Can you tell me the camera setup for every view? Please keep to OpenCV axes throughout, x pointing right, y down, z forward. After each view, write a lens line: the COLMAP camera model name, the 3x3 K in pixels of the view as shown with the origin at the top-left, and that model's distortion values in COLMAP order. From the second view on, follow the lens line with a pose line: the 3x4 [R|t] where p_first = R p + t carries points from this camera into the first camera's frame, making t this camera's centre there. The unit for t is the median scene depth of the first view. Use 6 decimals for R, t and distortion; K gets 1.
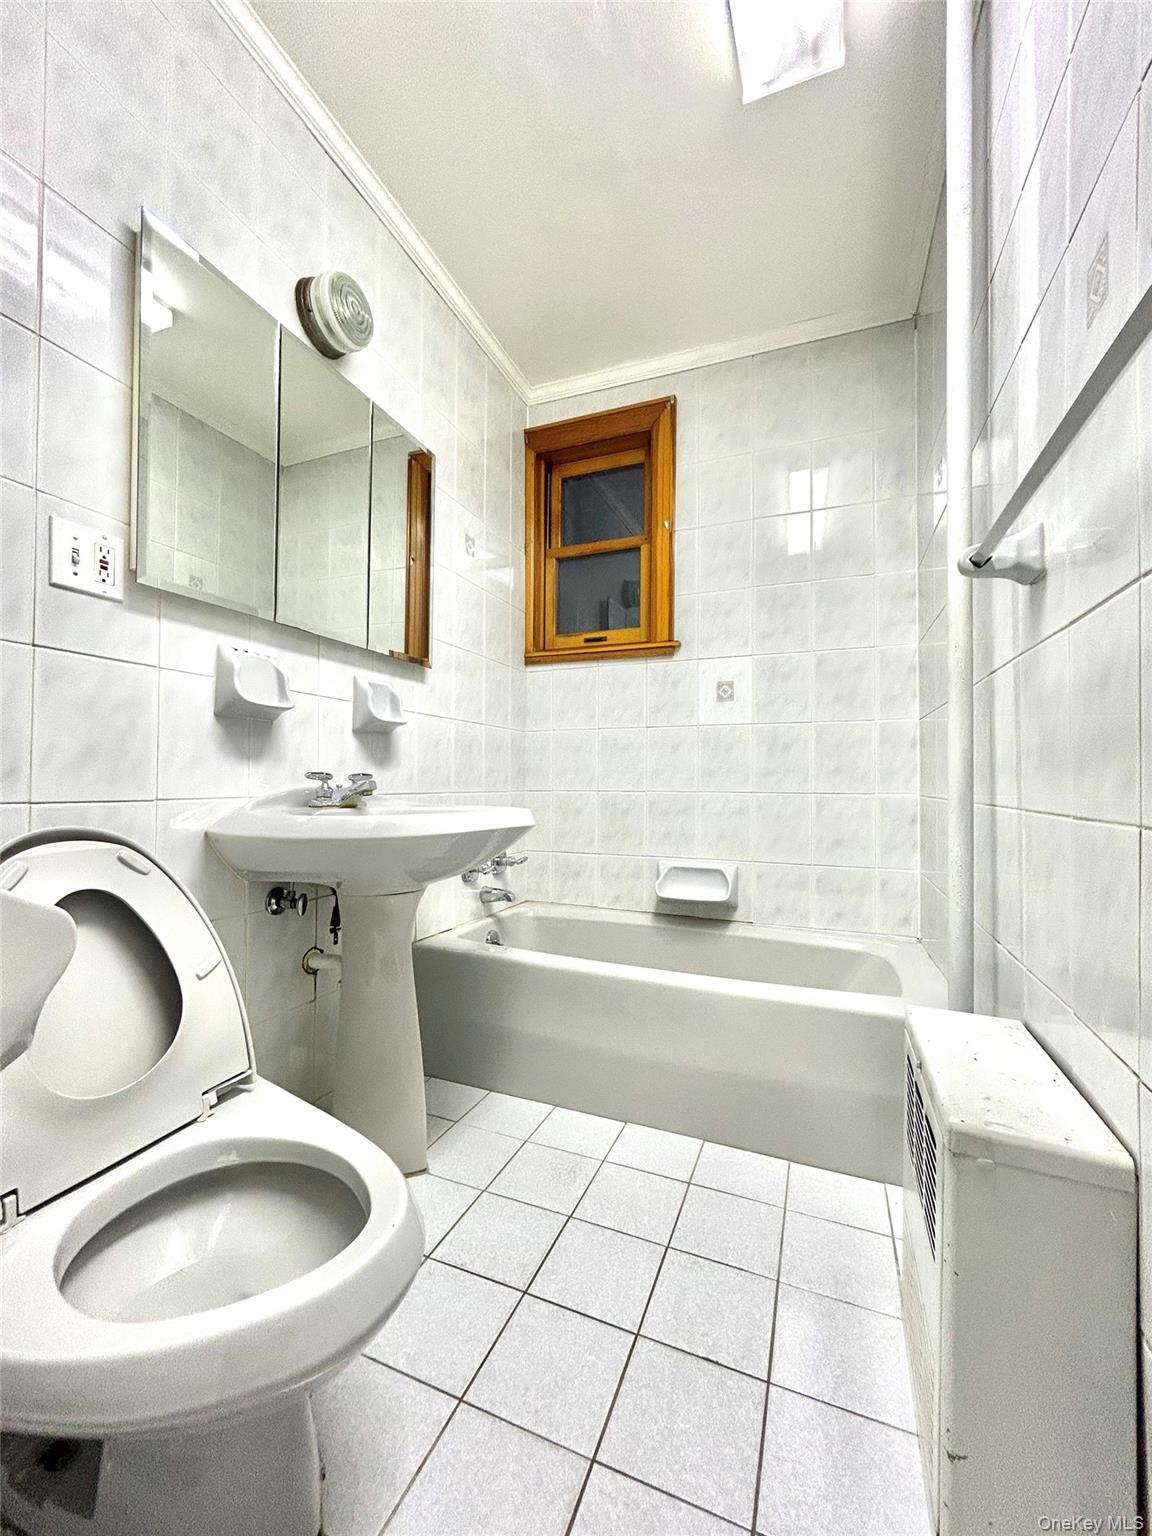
lens RADIAL K [[606.2, 0, 576.0], [0, 606.2, 768.0], [0, 0, 1]] dist [-0.003252, -0.003427]
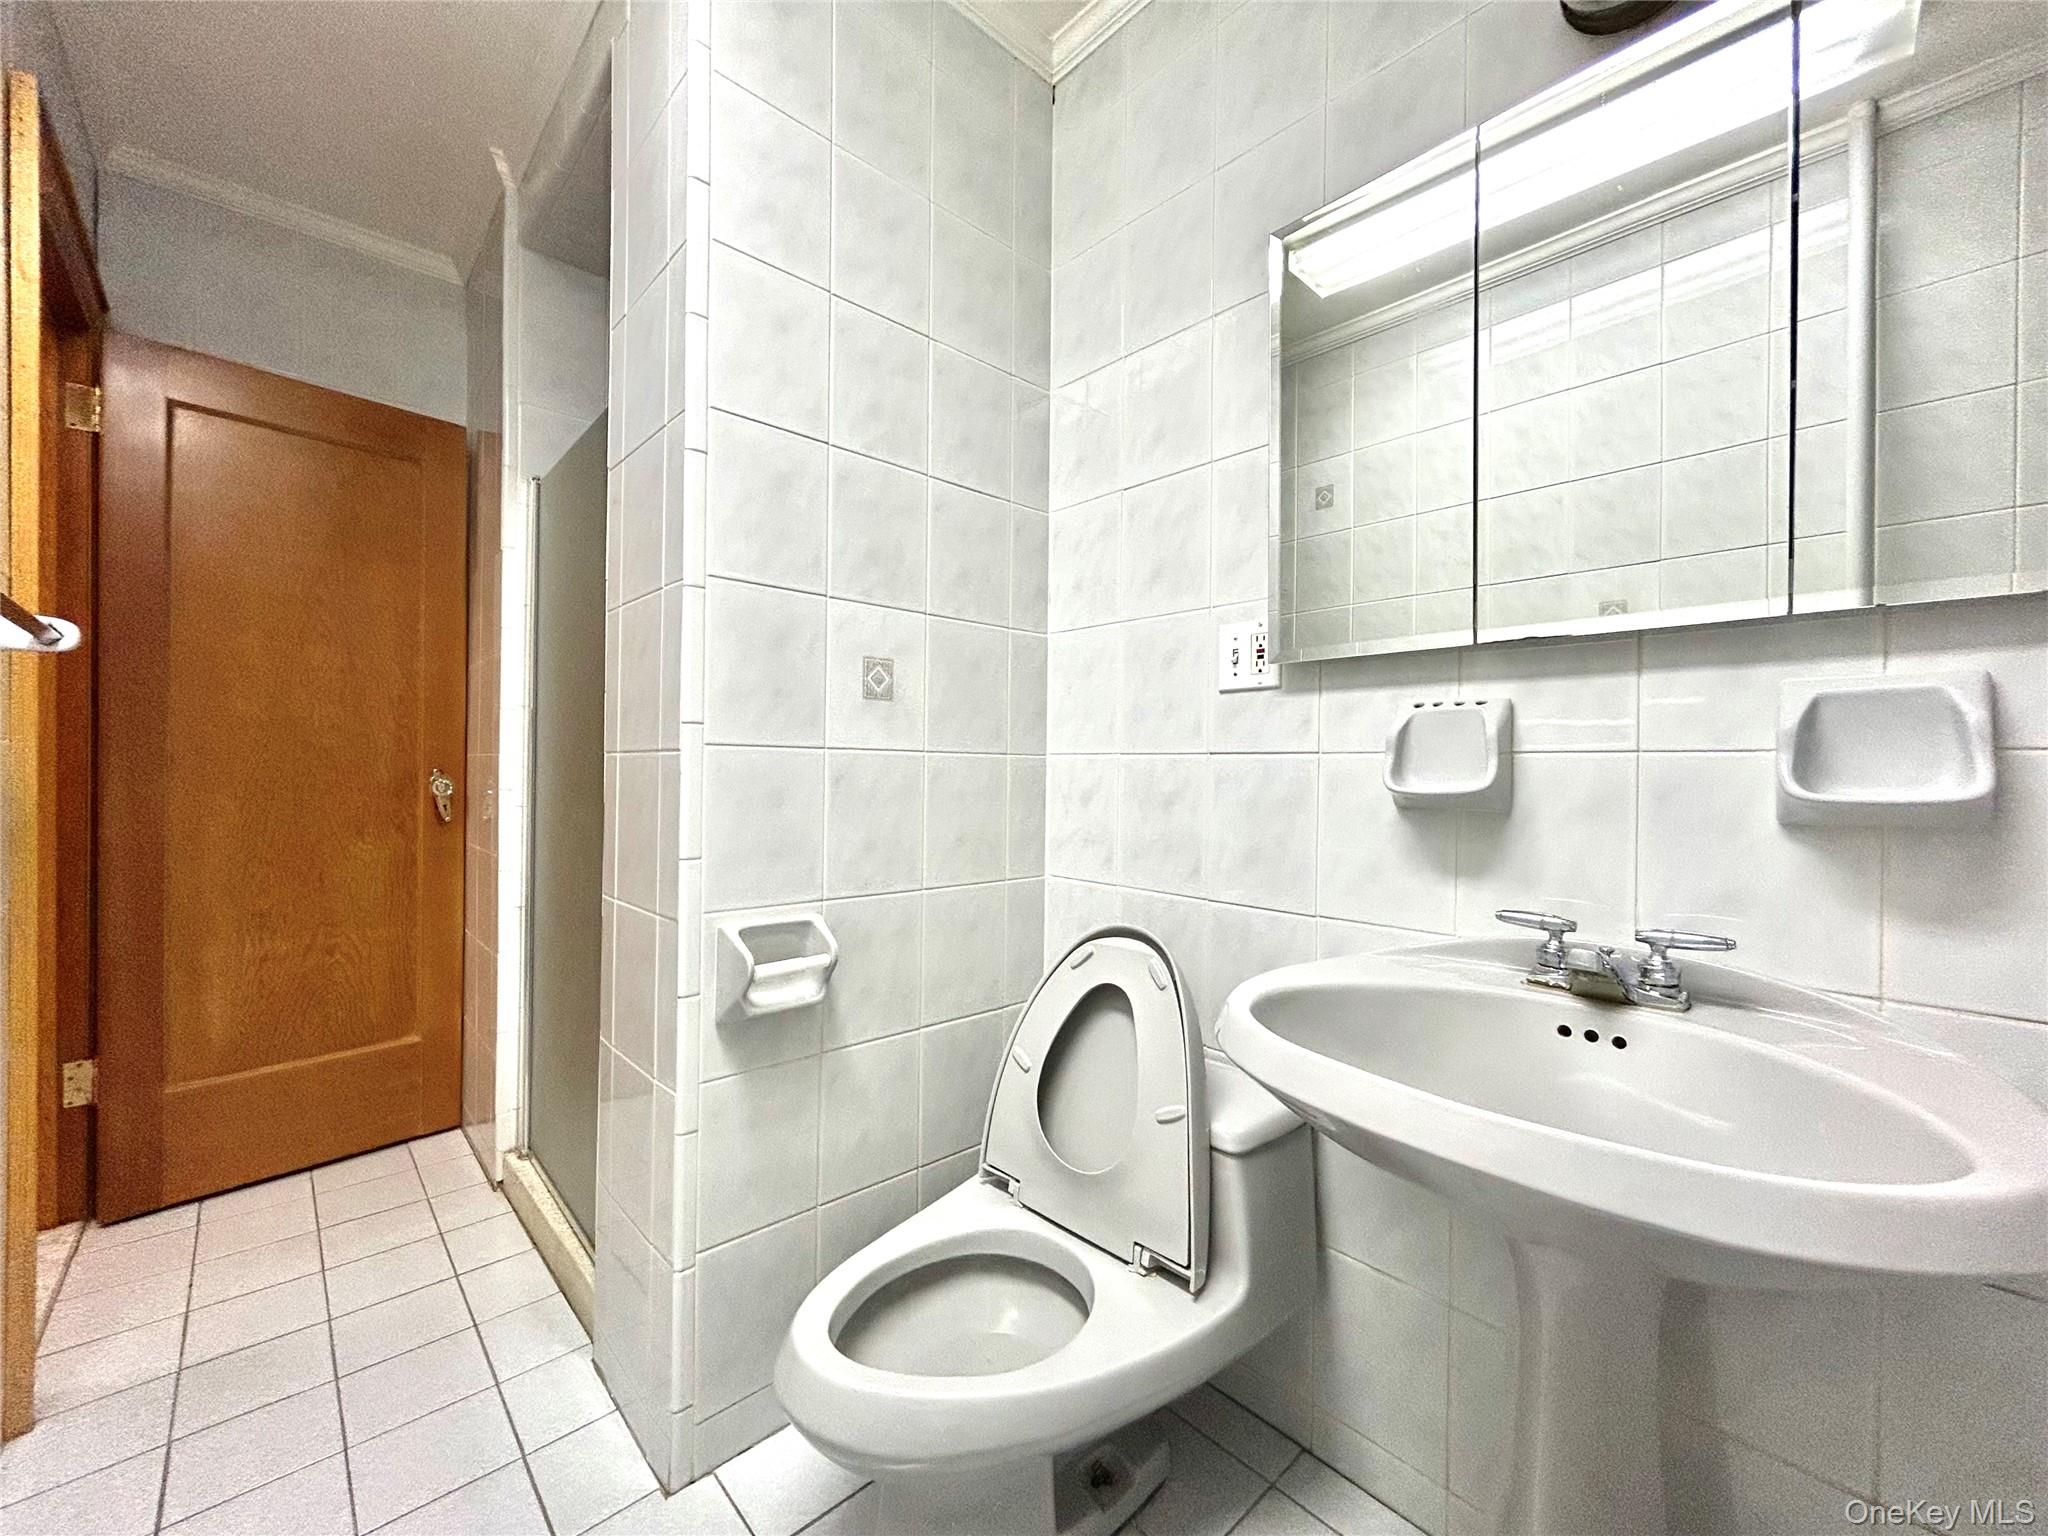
lens RADIAL K [[823.5, 0, 1024.0], [0, 823.5, 768.0], [0, 0, 1]] dist [0.003008, 0.000131]
pose [[-0.417975, -0.018032, -0.908280, 0.396380], [-0.000094, 0.999804, -0.019806, -0.102537], [0.908458, -0.008193, -0.417895, 0.909451]]
